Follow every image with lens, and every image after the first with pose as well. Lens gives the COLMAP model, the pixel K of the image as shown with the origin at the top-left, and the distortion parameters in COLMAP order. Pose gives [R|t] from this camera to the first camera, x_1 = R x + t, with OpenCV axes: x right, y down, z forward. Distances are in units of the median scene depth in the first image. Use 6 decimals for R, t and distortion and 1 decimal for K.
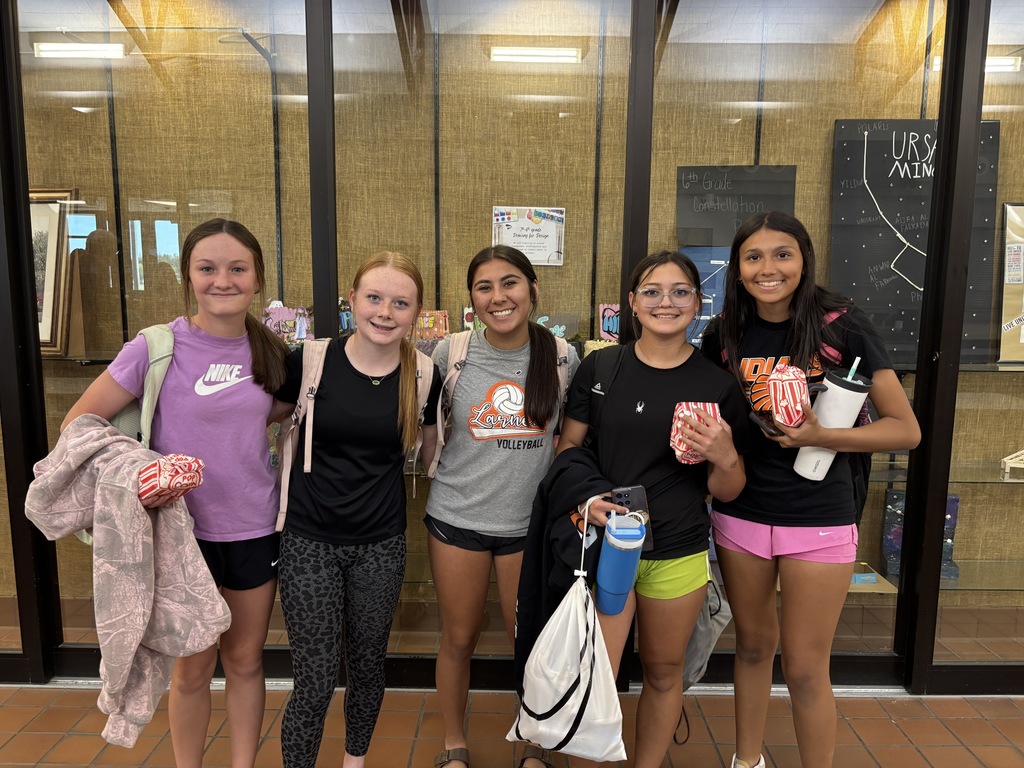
lens RADIAL K [[777.8, 0, 512.0], [0, 777.8, 384.0], [0, 0, 1]] dist [-0.054002, -0.009601]
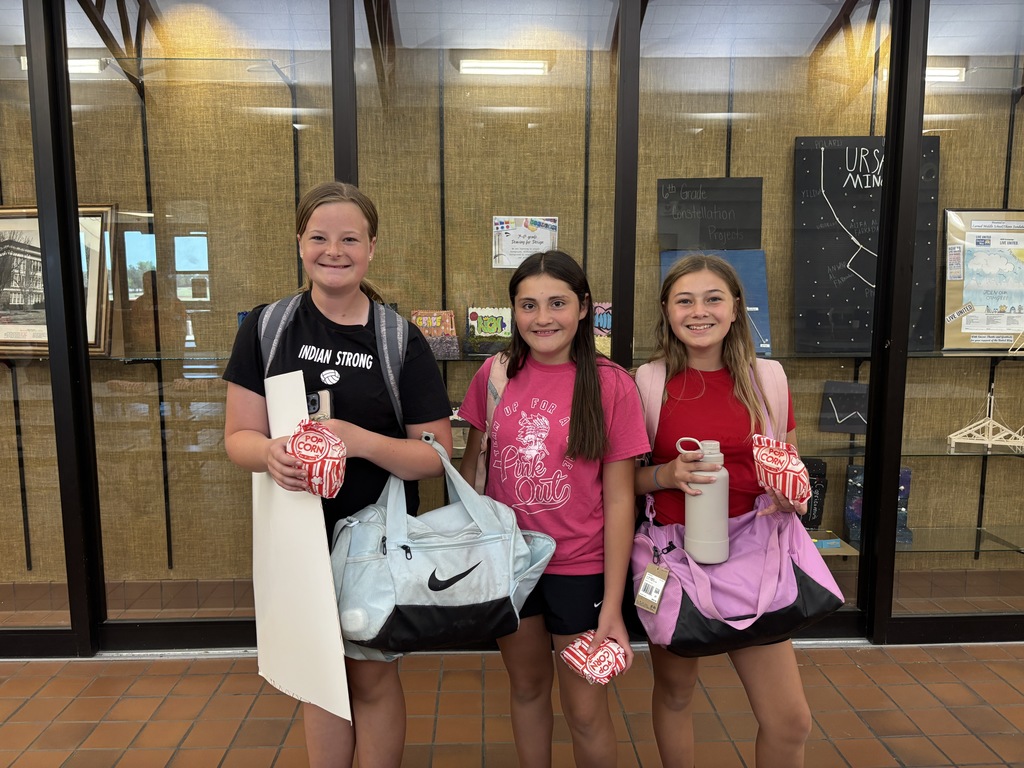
lens RADIAL K [[766.9, 0, 507.3], [0, 766.9, 378.4], [0, 0, 1]] dist [-0.071232, 0.002741]
pose [[0.999269, -0.016444, 0.034520, -0.045802], [0.016870, 0.999785, -0.012074, 0.016595], [-0.034314, 0.012648, 0.999331, -0.090495]]
